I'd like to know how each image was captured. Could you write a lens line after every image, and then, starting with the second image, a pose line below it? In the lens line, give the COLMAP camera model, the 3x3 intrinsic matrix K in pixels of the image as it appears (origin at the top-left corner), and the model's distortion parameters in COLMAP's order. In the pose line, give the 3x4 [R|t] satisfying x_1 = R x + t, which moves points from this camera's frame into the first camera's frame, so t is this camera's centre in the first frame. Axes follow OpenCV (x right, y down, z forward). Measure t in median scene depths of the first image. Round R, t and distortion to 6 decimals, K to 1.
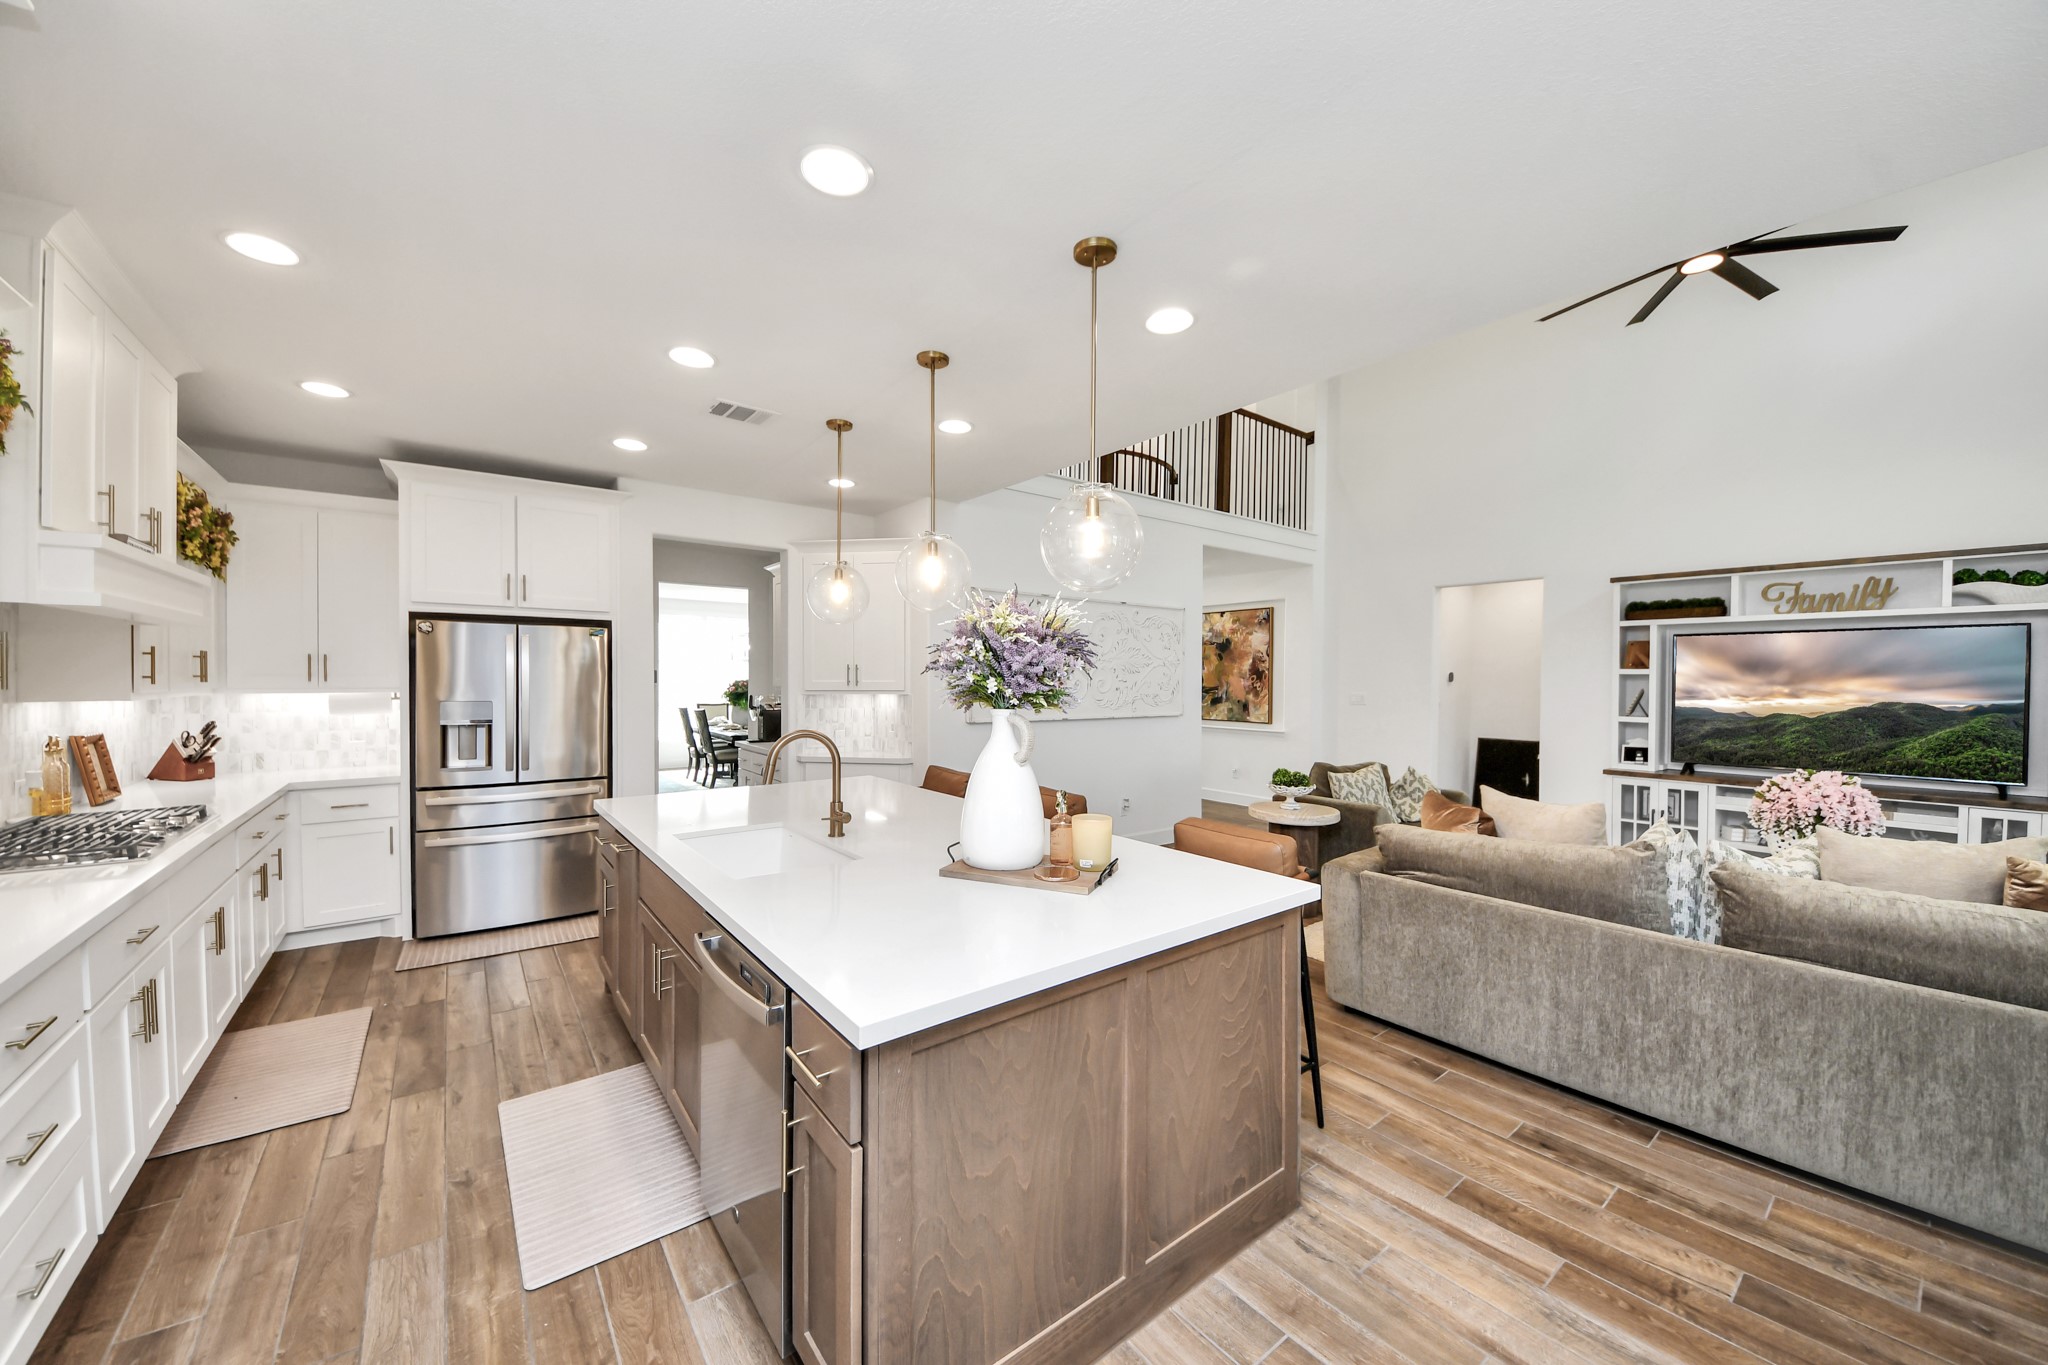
lens RADIAL K [[745.0, 0, 997.1], [0, 745.0, 696.3], [0, 0, 1]] dist [-0.000127, -0.000010]
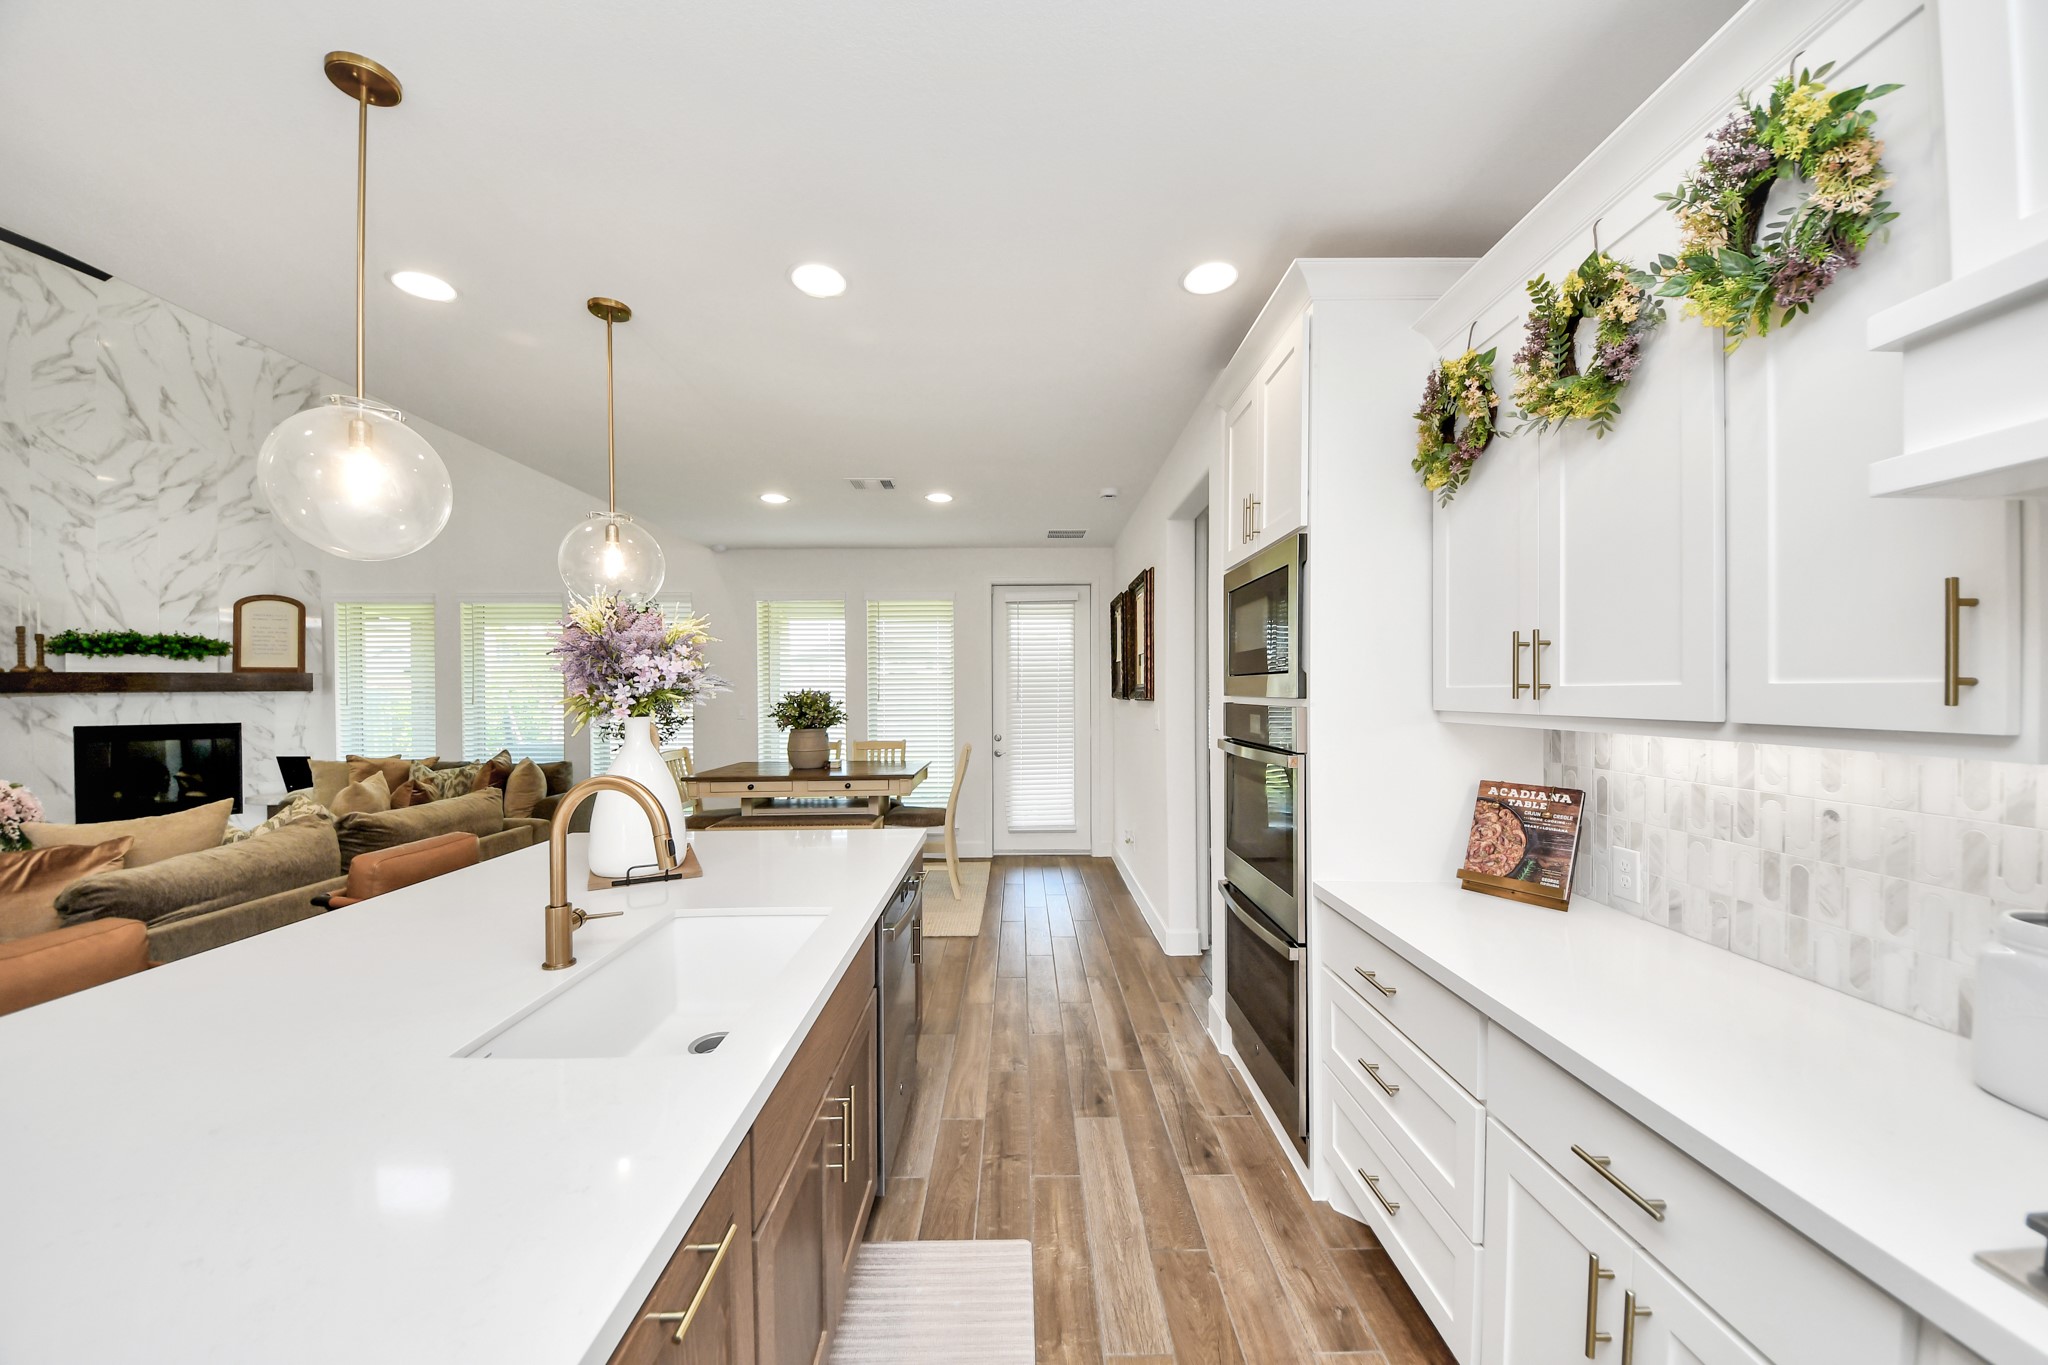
lens RADIAL K [[706.4, 0, 1023.5], [0, 706.4, 735.7], [0, 0, 1]] dist [-0.019566, -0.000025]
pose [[-0.806305, -0.035560, 0.590430, -0.429063], [0.015033, 0.996637, 0.080553, -0.009230], [-0.591309, 0.073826, -0.803059, 0.632531]]
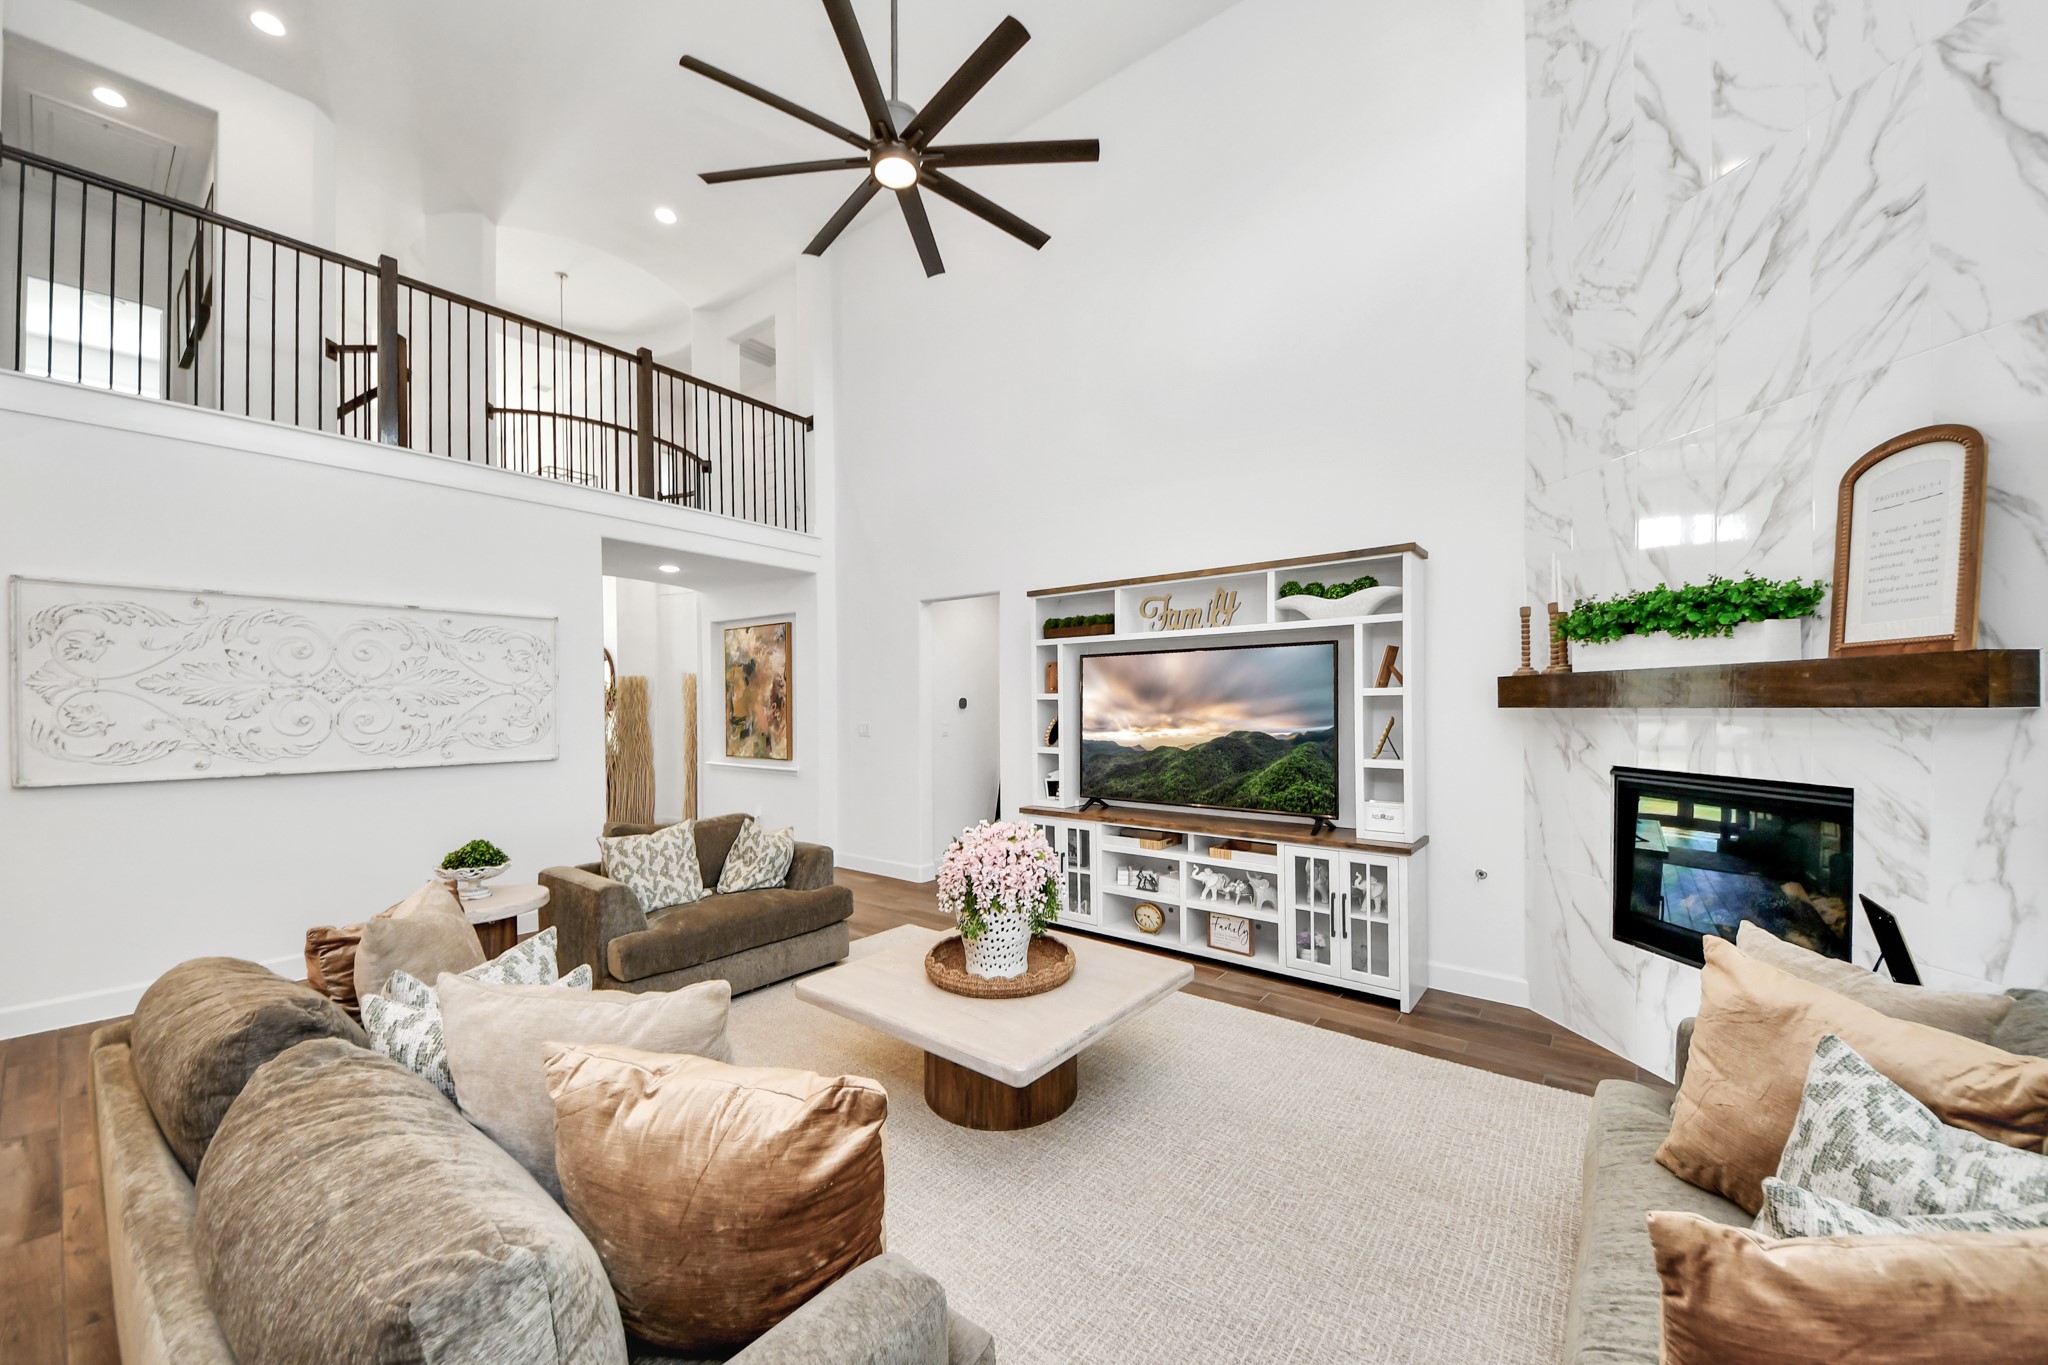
lens RADIAL K [[747.5, 0, 1043.3], [0, 747.5, 705.9], [0, 0, 1]] dist [-0.027583, 0.000049]
pose [[0.961218, -0.010374, 0.275596, 0.660207], [0.015345, 0.999756, -0.015885, -0.011460], [-0.275364, 0.019498, 0.961142, 0.181498]]
